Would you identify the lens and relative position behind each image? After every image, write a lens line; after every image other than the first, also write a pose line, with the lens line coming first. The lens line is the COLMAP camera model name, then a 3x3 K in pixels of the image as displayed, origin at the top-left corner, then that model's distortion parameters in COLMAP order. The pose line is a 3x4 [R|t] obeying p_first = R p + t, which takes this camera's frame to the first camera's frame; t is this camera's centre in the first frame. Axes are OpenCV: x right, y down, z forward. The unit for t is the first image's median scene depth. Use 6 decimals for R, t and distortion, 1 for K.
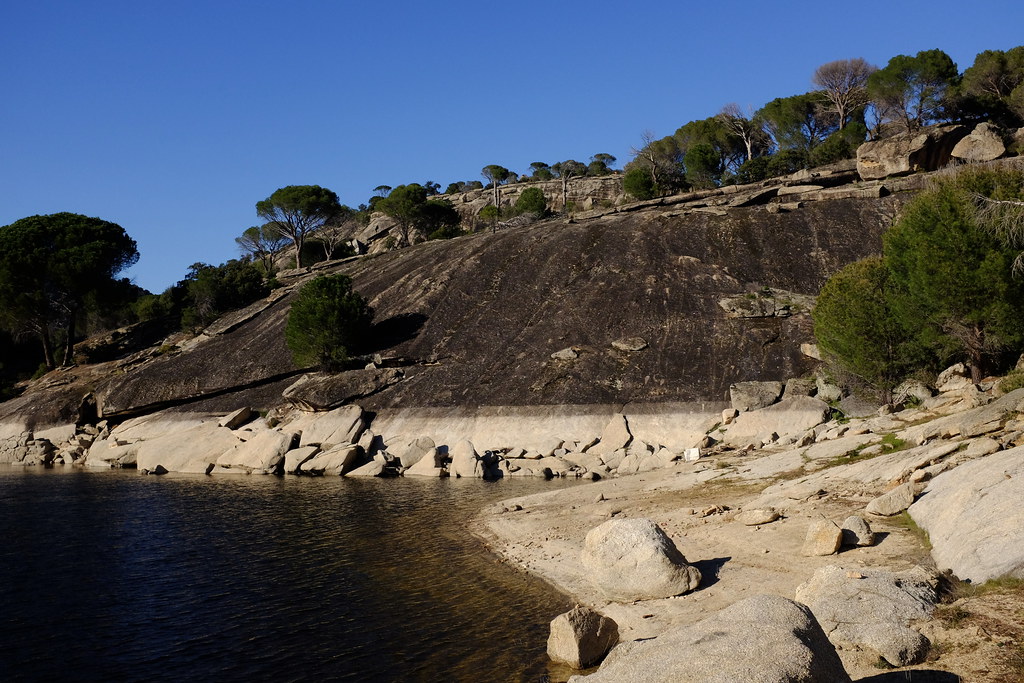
lens RADIAL K [[1049.7, 0, 510.8], [0, 1049.7, 342.1], [0, 0, 1]] dist [-0.050536, 0.000000]
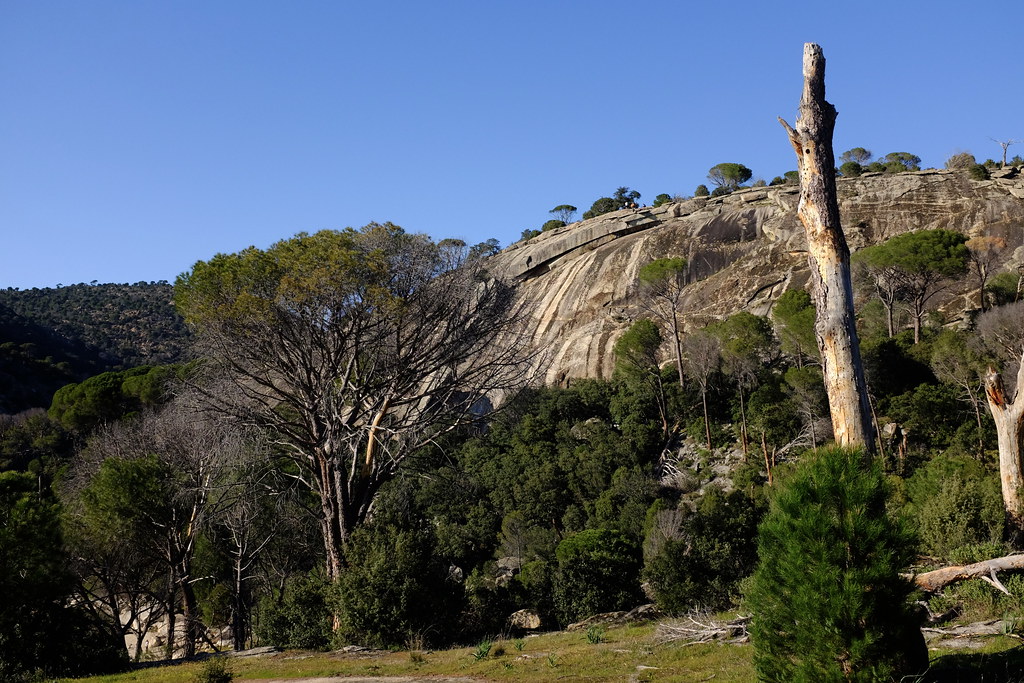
lens RADIAL K [[1049.7, 0, 513.1], [0, 1049.7, 342.1], [0, 0, 1]] dist [-0.050536, 0.000000]
pose [[0.975532, 0.011933, -0.219533, -0.012770], [-0.022985, 0.998590, -0.047858, -0.117799], [0.218653, 0.051733, 0.974430, 1.483814]]
